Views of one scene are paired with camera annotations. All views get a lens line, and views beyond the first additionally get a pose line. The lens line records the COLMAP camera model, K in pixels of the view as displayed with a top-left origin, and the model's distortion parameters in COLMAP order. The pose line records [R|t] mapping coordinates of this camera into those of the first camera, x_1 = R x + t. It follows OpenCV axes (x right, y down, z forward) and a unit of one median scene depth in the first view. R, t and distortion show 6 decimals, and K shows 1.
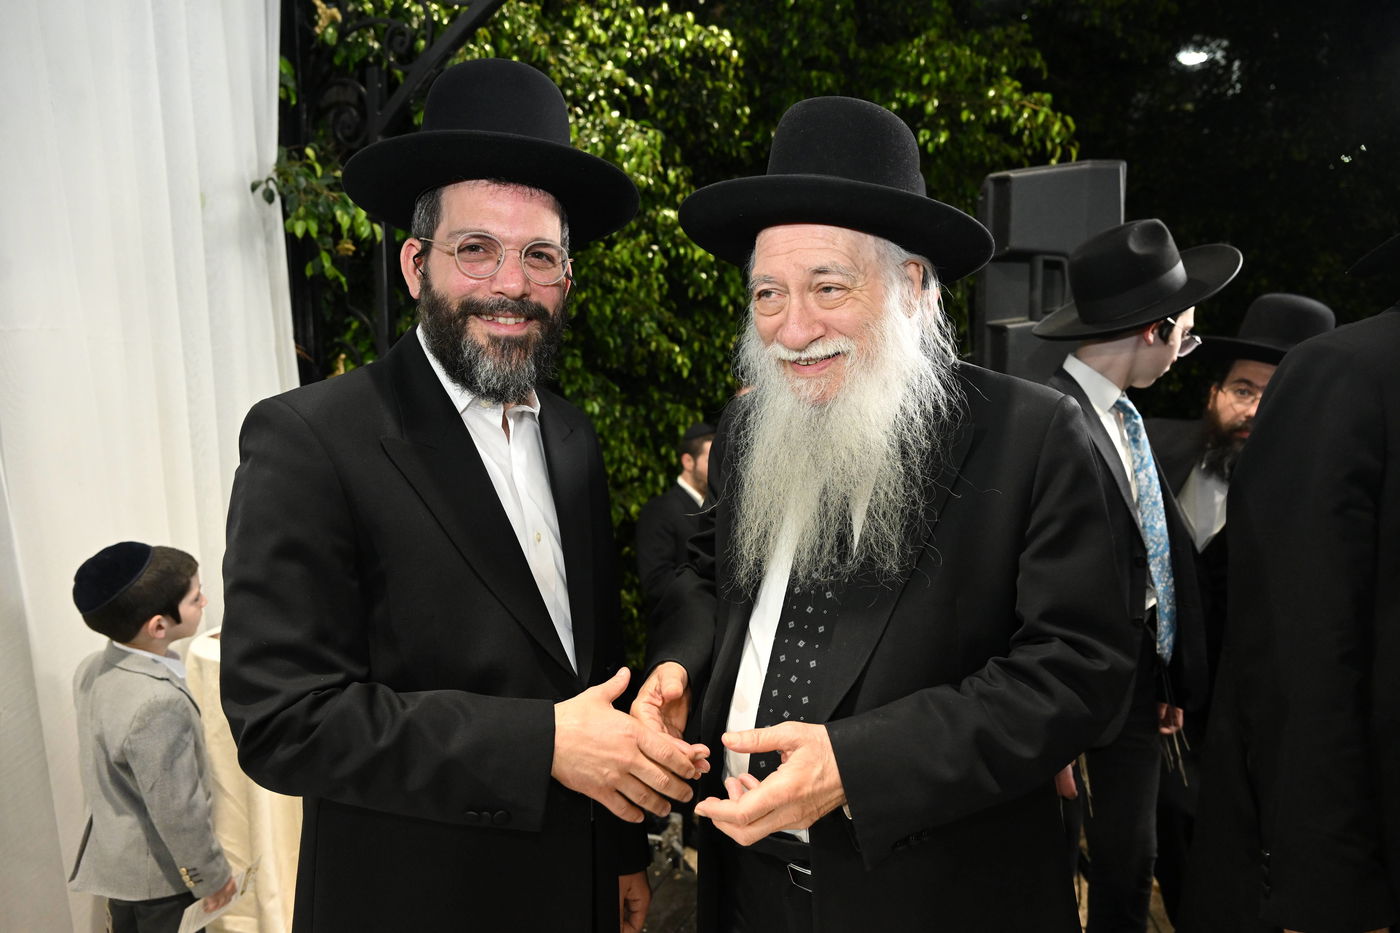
lens RADIAL K [[918.7, 0, 699.1], [0, 918.7, 471.9], [0, 0, 1]] dist [0.003288, -0.008066]
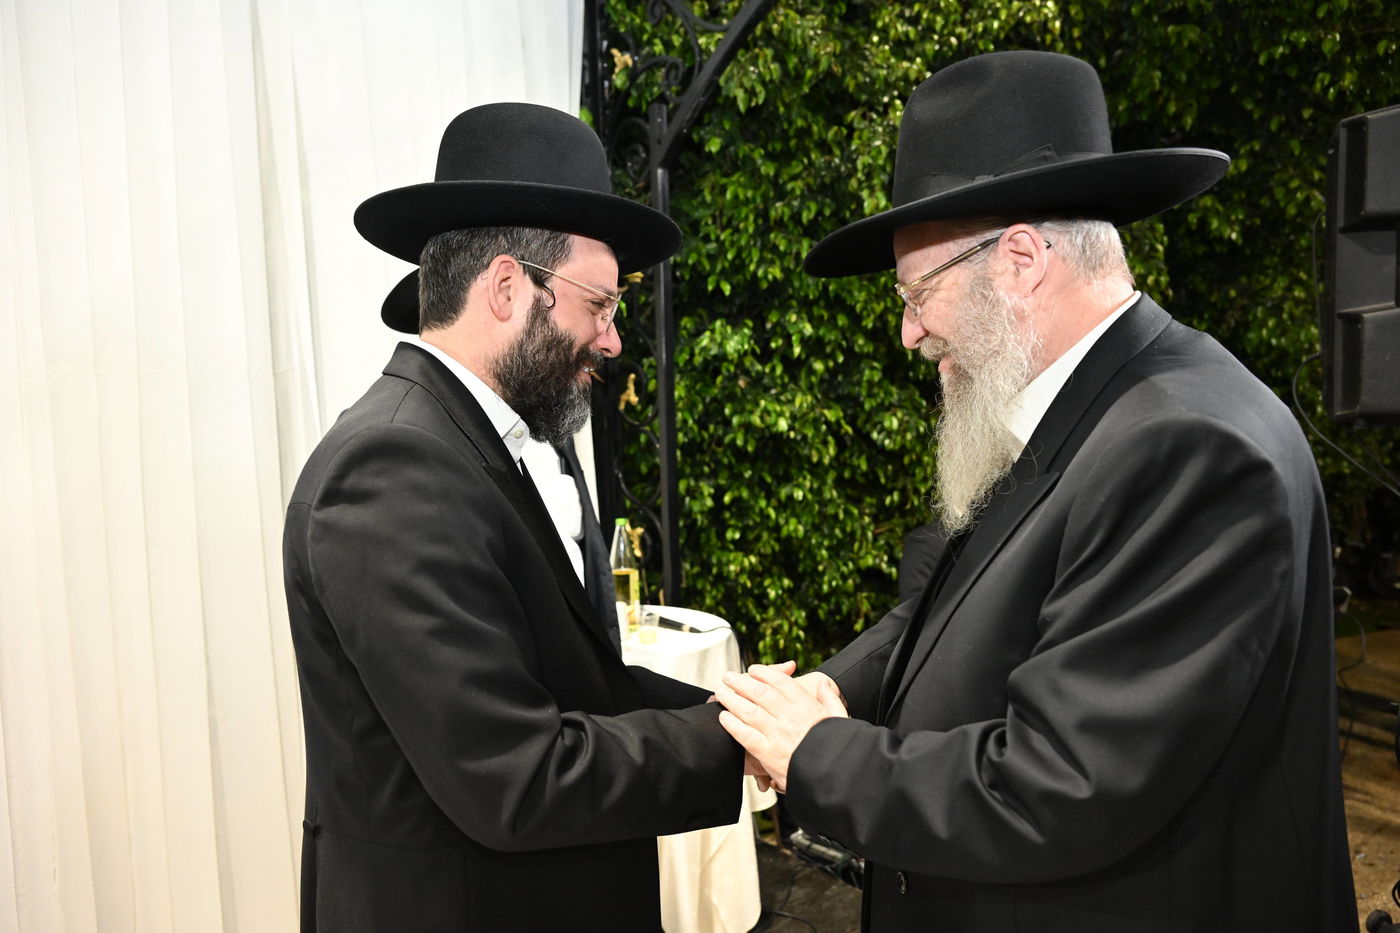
lens RADIAL K [[918.7, 0, 704.7], [0, 918.7, 468.8], [0, 0, 1]] dist [0.003288, -0.008066]
pose [[0.901718, 0.016895, -0.431995, 0.120391], [-0.023365, 0.999680, -0.009674, -0.007836], [0.431694, 0.018816, 0.901824, 0.056593]]
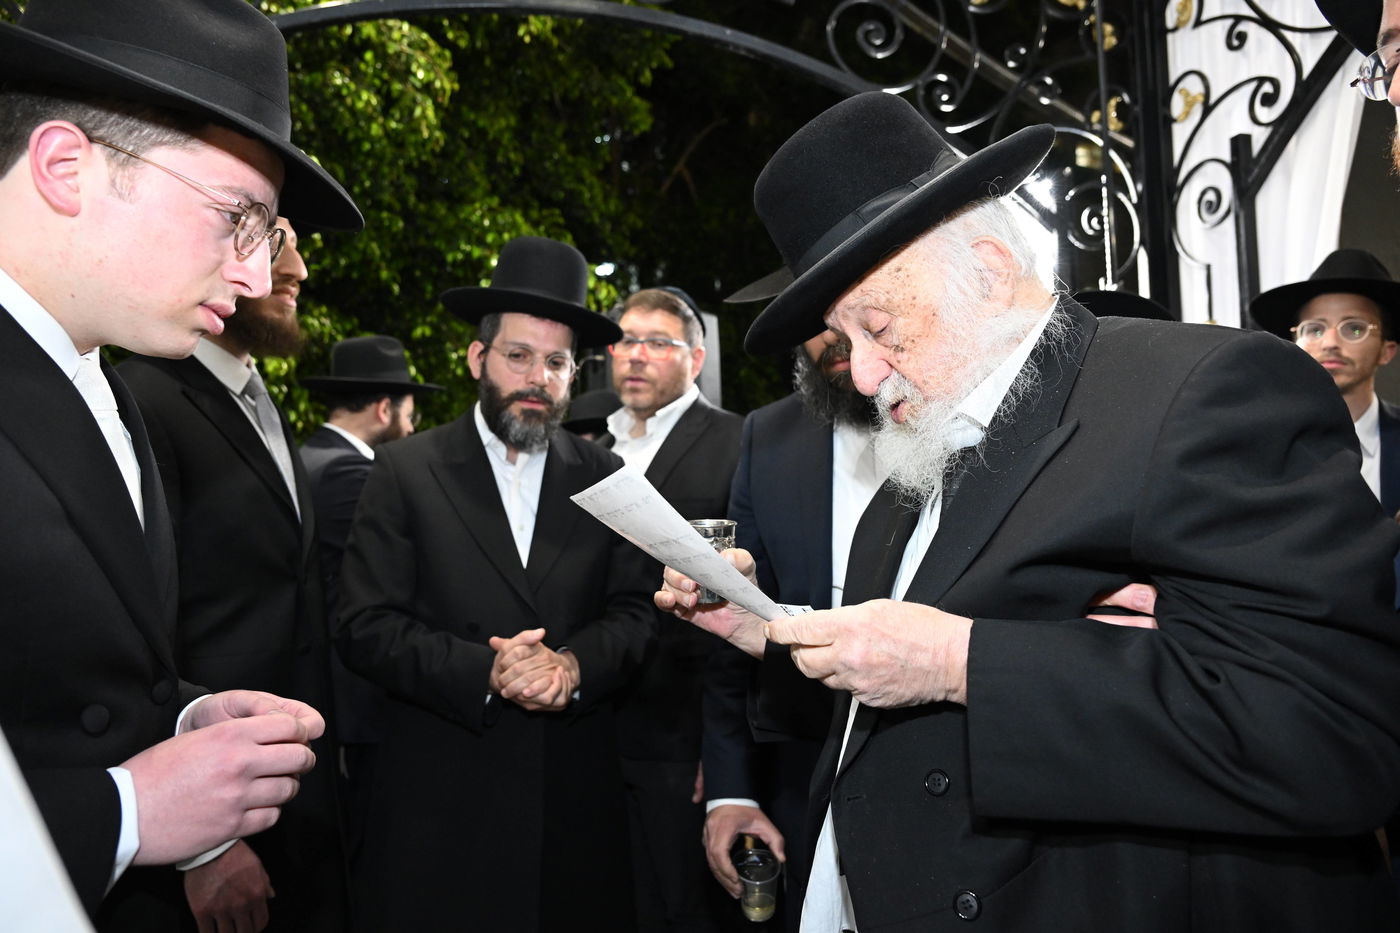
lens RADIAL K [[918.7, 0, 692.7], [0, 918.7, 475.1], [0, 0, 1]] dist [0.003288, -0.008066]
pose [[0.827704, 0.034294, 0.560116, -0.184773], [0.063149, 0.986099, -0.153693, 0.058159], [-0.557600, 0.162583, 0.814032, -0.023116]]
